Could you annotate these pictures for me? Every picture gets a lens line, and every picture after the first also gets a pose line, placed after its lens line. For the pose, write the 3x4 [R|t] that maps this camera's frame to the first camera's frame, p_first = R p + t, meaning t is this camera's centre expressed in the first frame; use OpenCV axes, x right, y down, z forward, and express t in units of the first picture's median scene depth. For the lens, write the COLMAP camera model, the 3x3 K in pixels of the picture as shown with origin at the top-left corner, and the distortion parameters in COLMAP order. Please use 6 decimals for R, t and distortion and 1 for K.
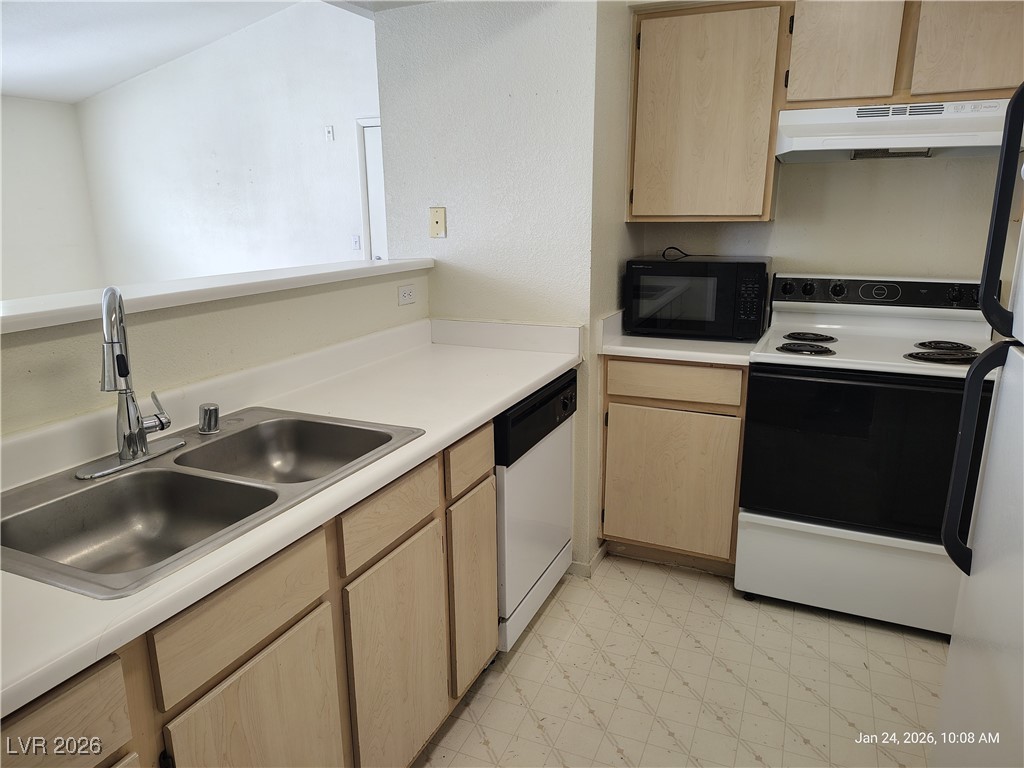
lens RADIAL K [[694.9, 0, 504.1], [0, 694.9, 390.4], [0, 0, 1]] dist [0.031729, -0.043703]
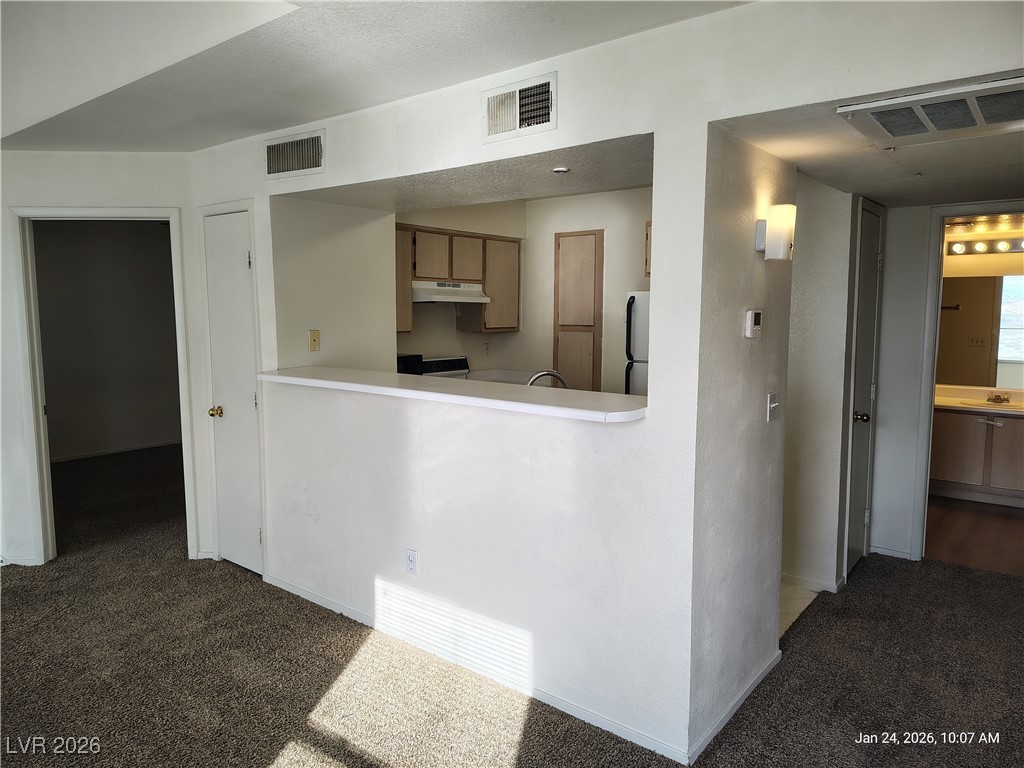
lens RADIAL K [[694.9, 0, 513.2], [0, 694.9, 384.0], [0, 0, 1]] dist [0.031729, -0.043703]
pose [[0.233072, -0.093258, 0.967978, -1.477481], [0.243387, 0.969305, 0.034782, -0.111765], [-0.941510, 0.227486, 0.248615, 0.300371]]
